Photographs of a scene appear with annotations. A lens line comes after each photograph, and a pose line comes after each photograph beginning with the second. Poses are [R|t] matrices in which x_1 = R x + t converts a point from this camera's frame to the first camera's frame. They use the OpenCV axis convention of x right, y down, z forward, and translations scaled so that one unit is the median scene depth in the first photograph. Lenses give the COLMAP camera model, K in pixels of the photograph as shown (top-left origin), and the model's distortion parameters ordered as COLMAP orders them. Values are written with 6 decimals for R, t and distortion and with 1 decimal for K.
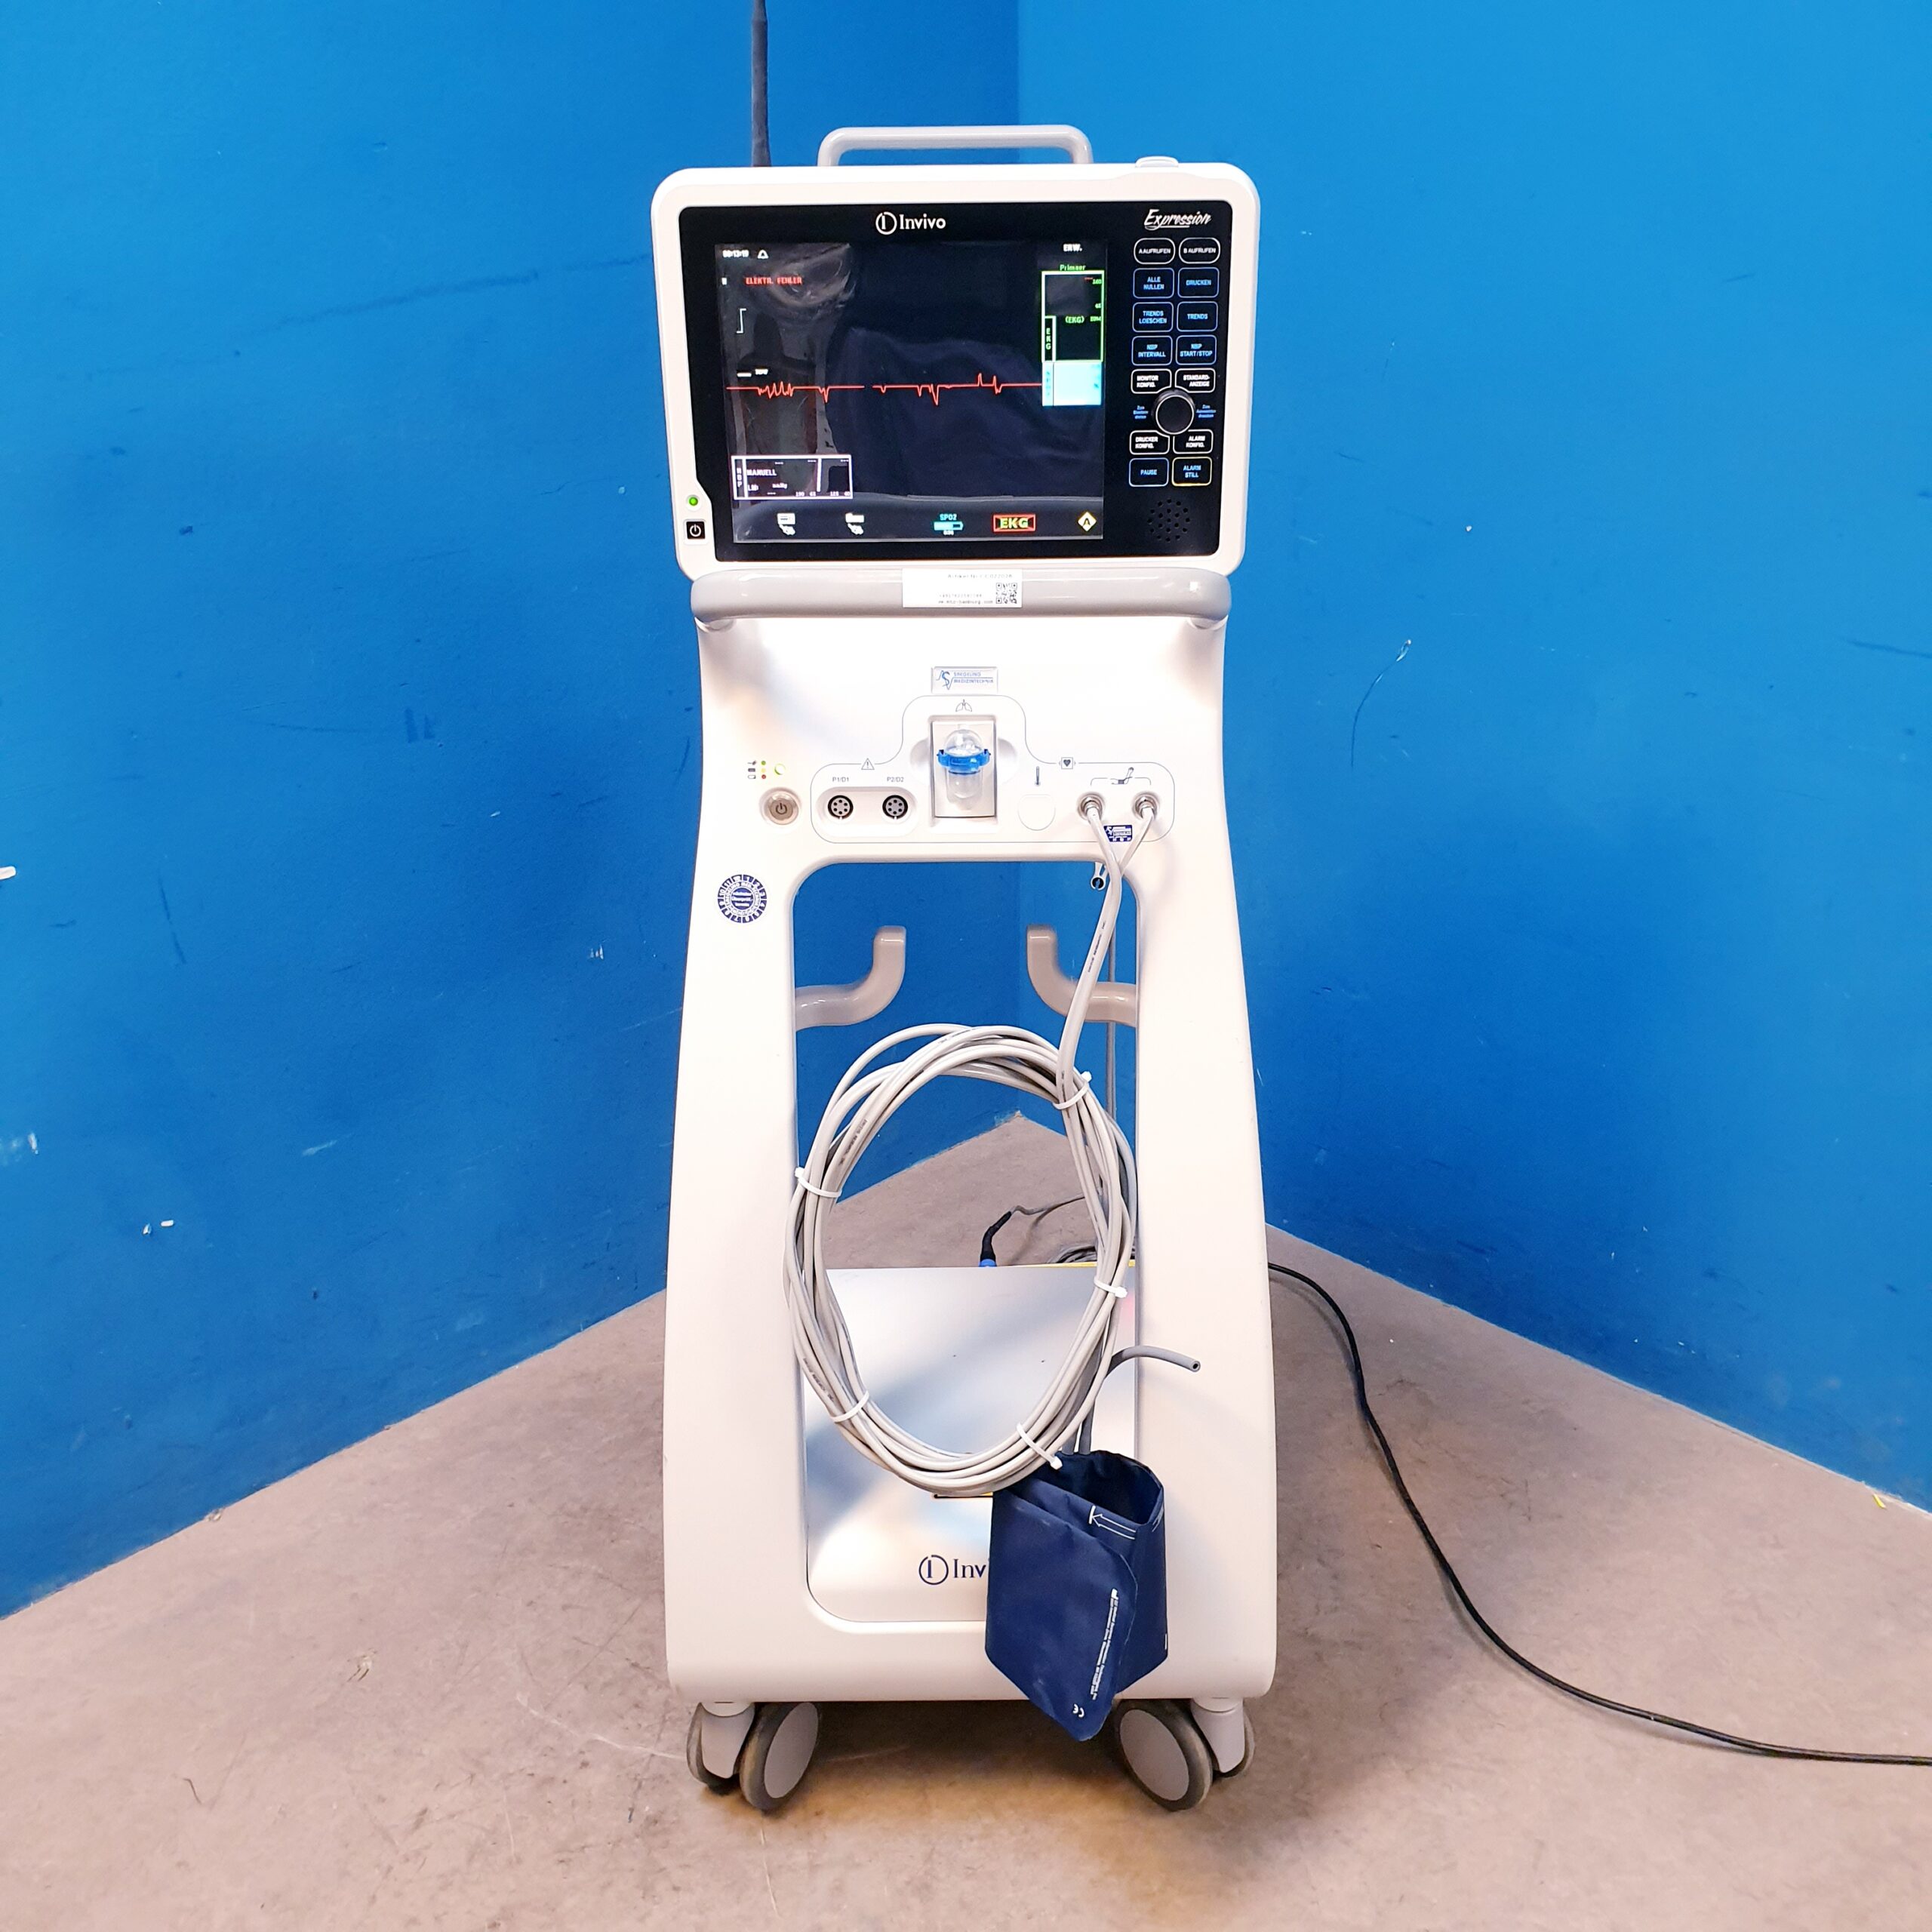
lens RADIAL K [[1961.6, 0, 977.1], [0, 1961.6, 975.4], [0, 0, 1]] dist [0.010001, -0.000508]
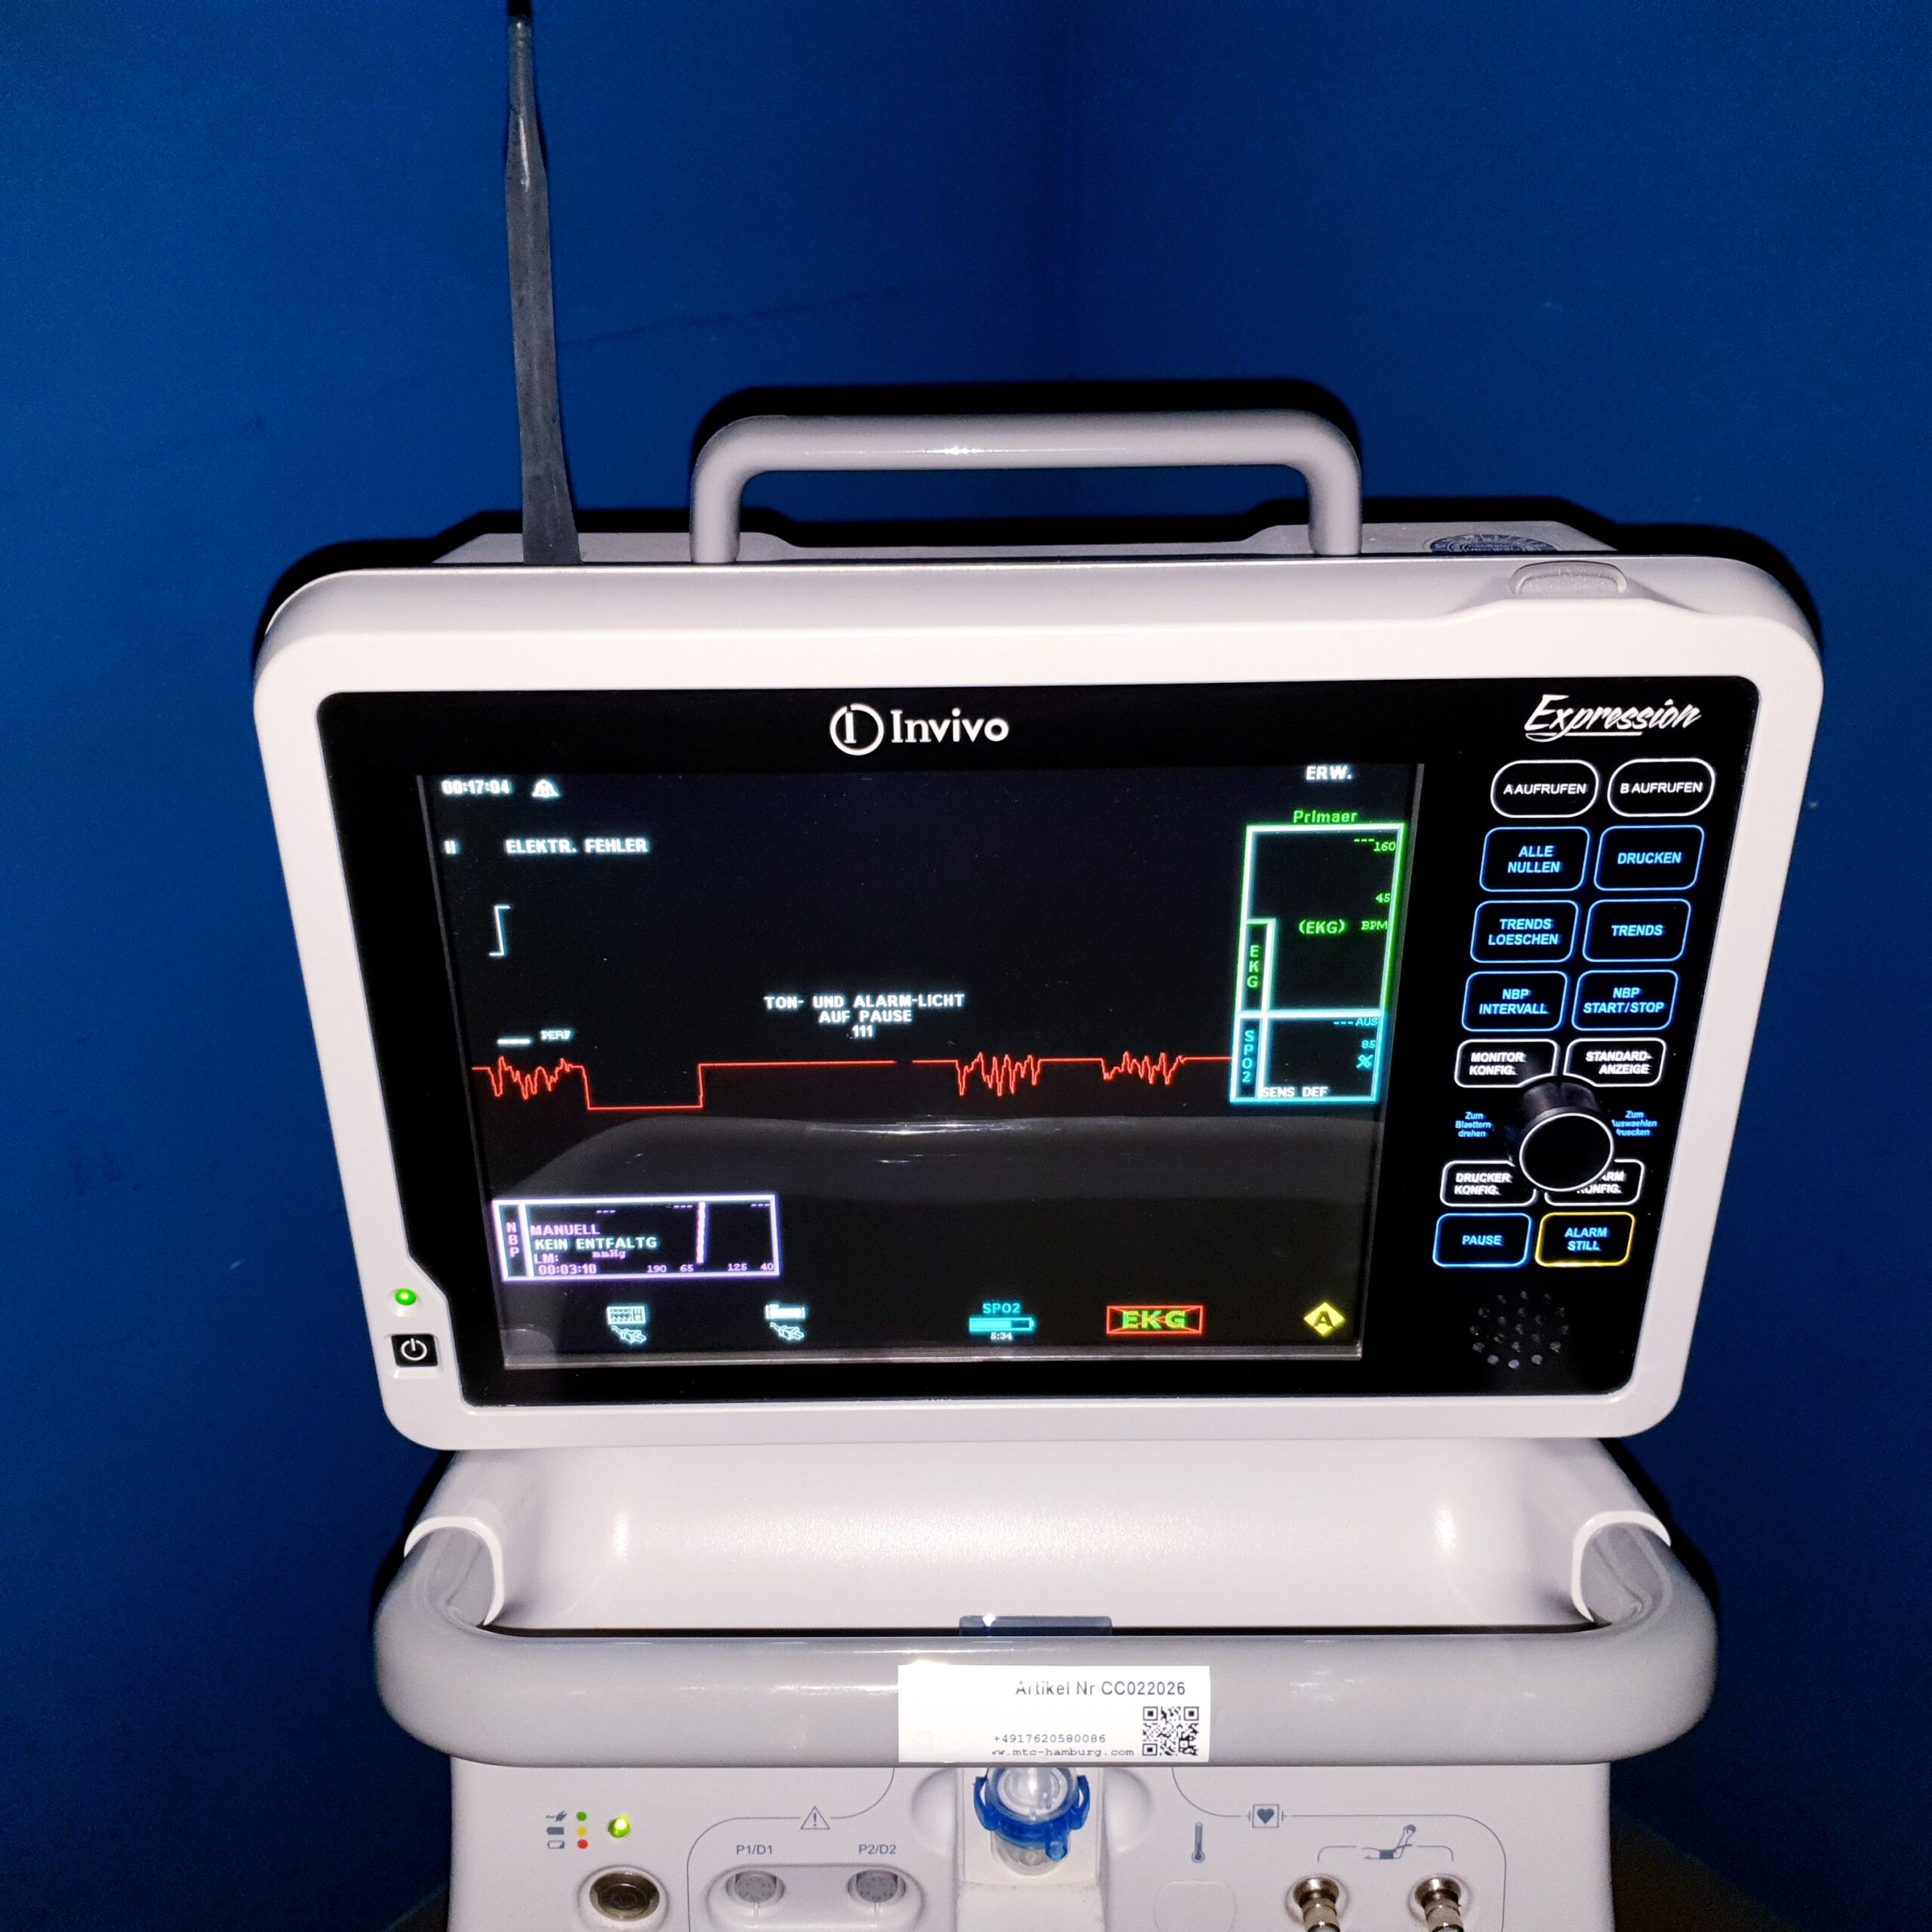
lens RADIAL K [[1935.0, 0, 952.6], [0, 1935.0, 927.3], [0, 0, 1]] dist [0.233901, -0.851865]
pose [[0.999993, 0.000428, -0.003828, -0.020293], [-0.000231, 0.998680, 0.051368, -0.287327], [0.003845, -0.051367, 0.998672, 0.484776]]
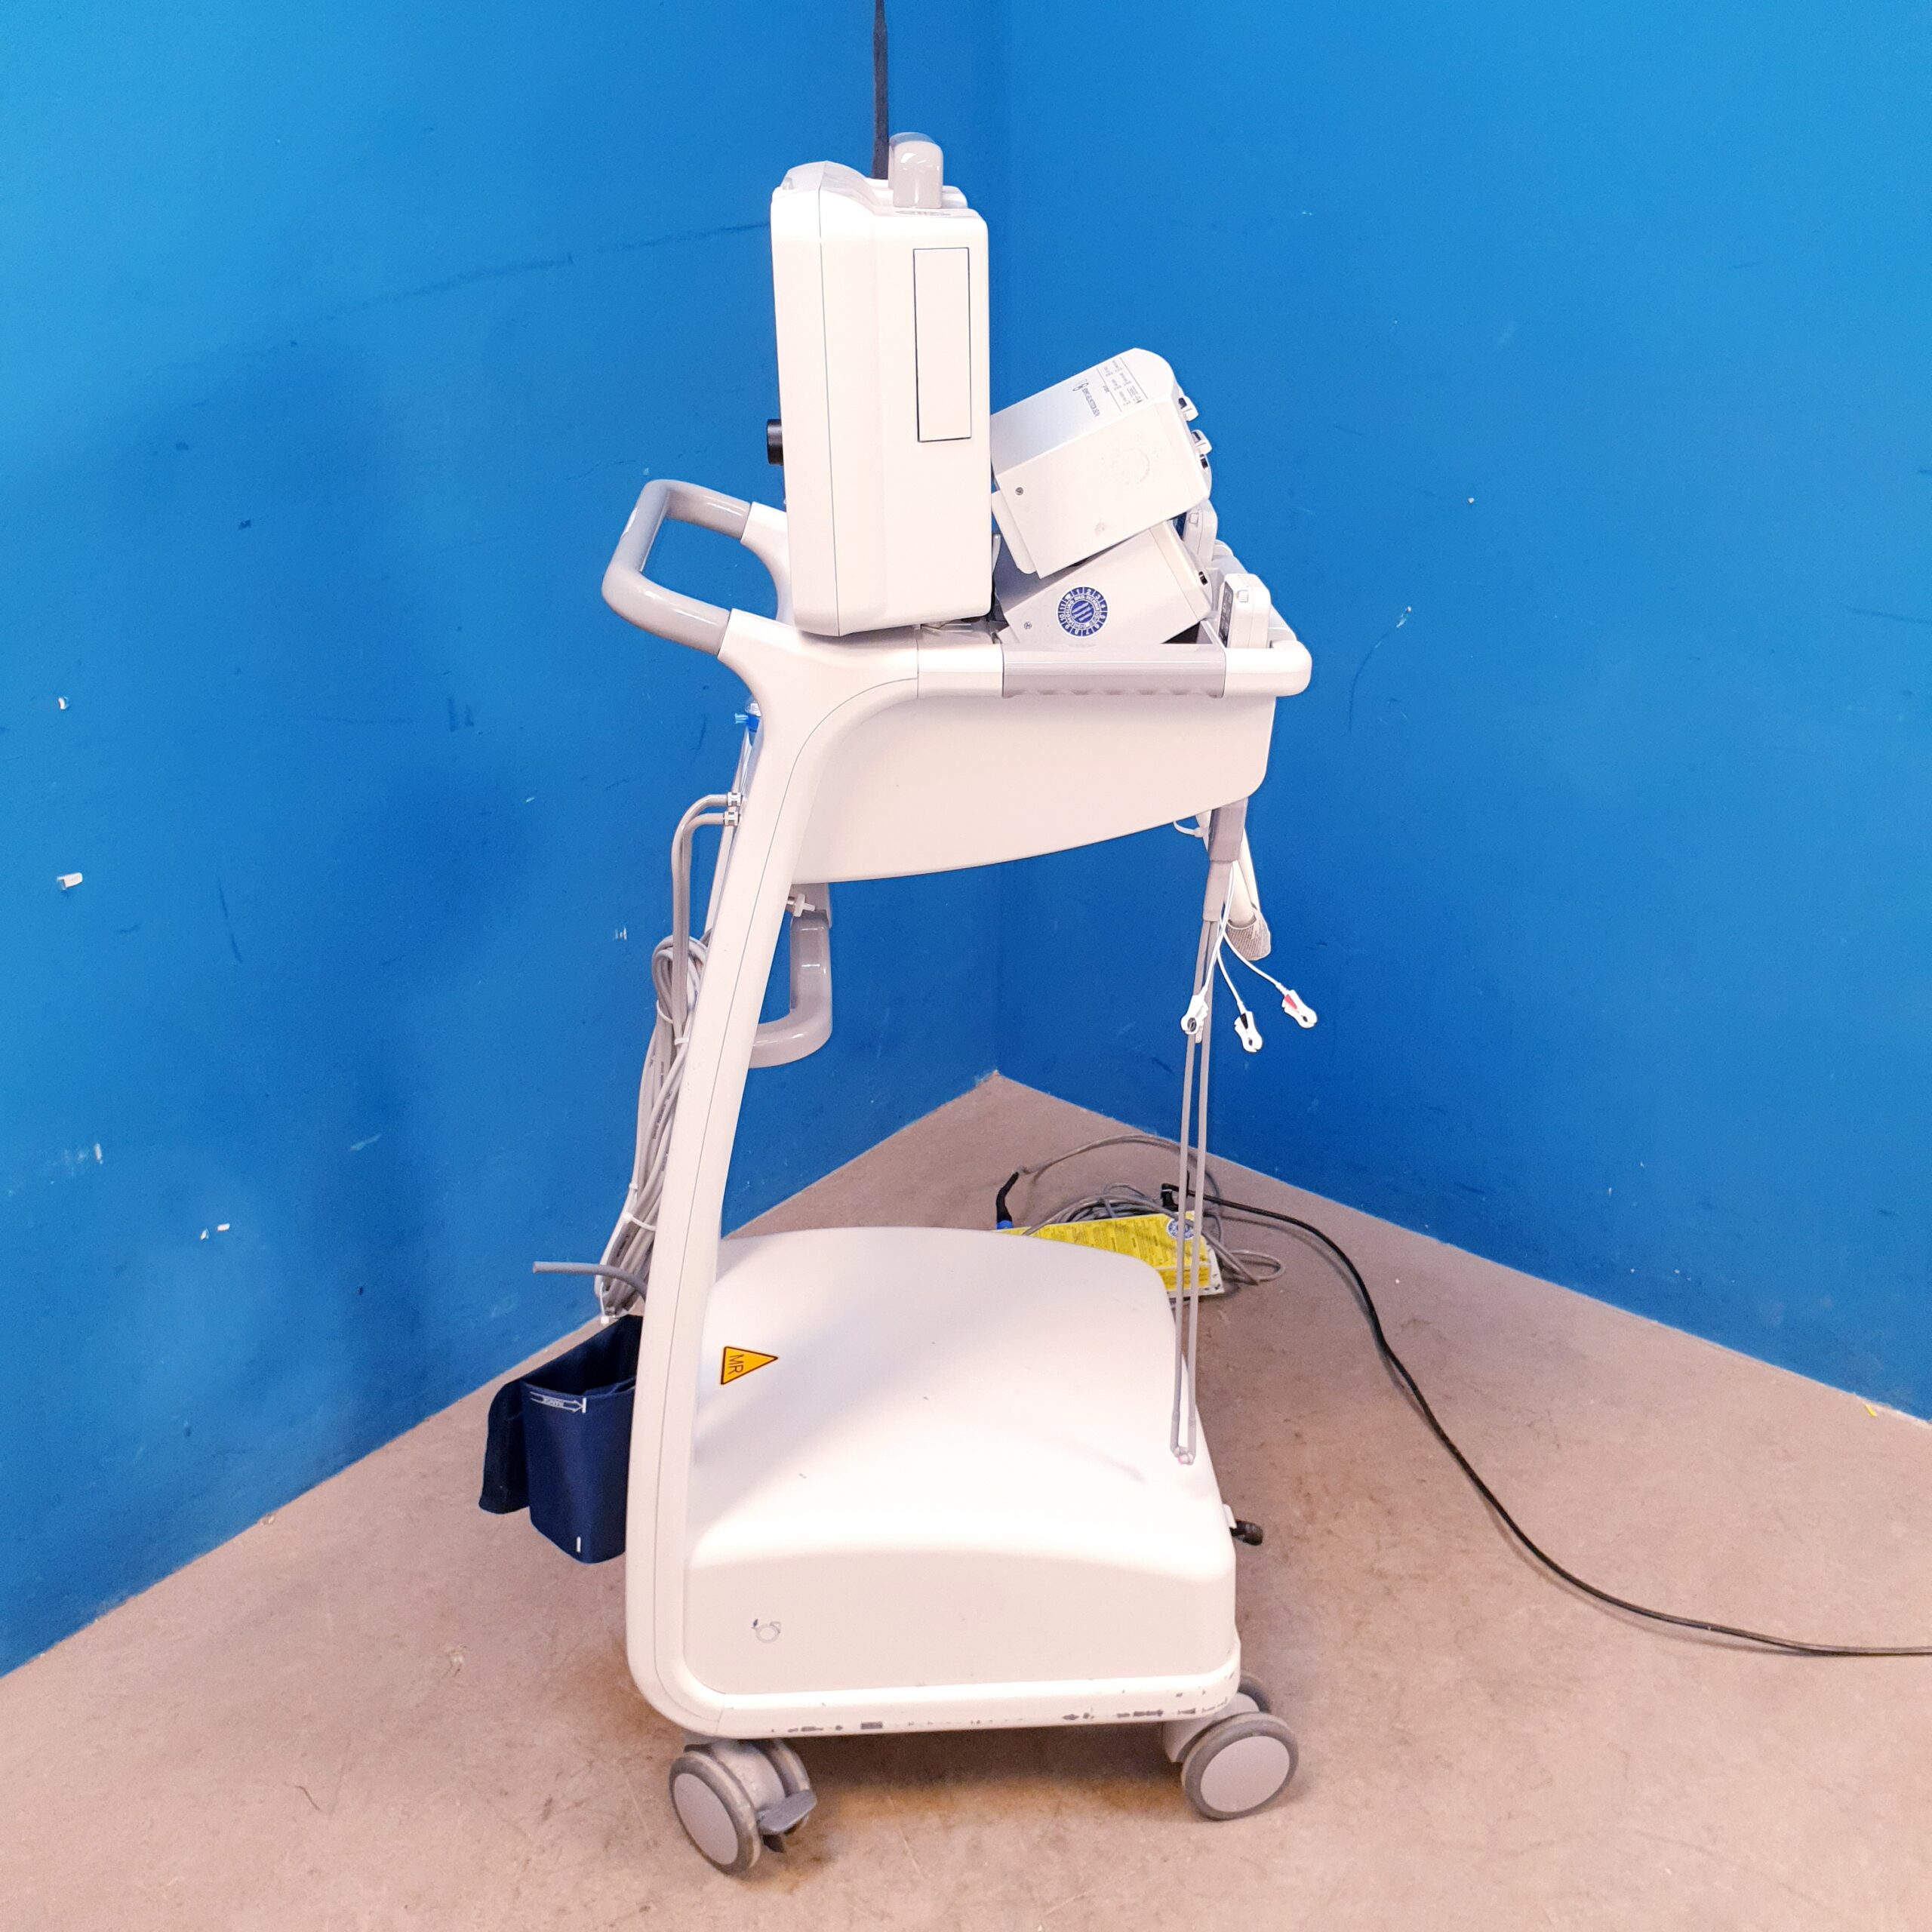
lens RADIAL K [[1974.0, 0, 965.3], [0, 1974.0, 941.5], [0, 0, 1]] dist [0.004593, -0.004335]
pose [[0.994904, -0.032468, 0.095452, -0.157875], [0.030986, 0.999376, 0.016969, -0.026062], [-0.095943, -0.013925, 0.995289, -0.020825]]
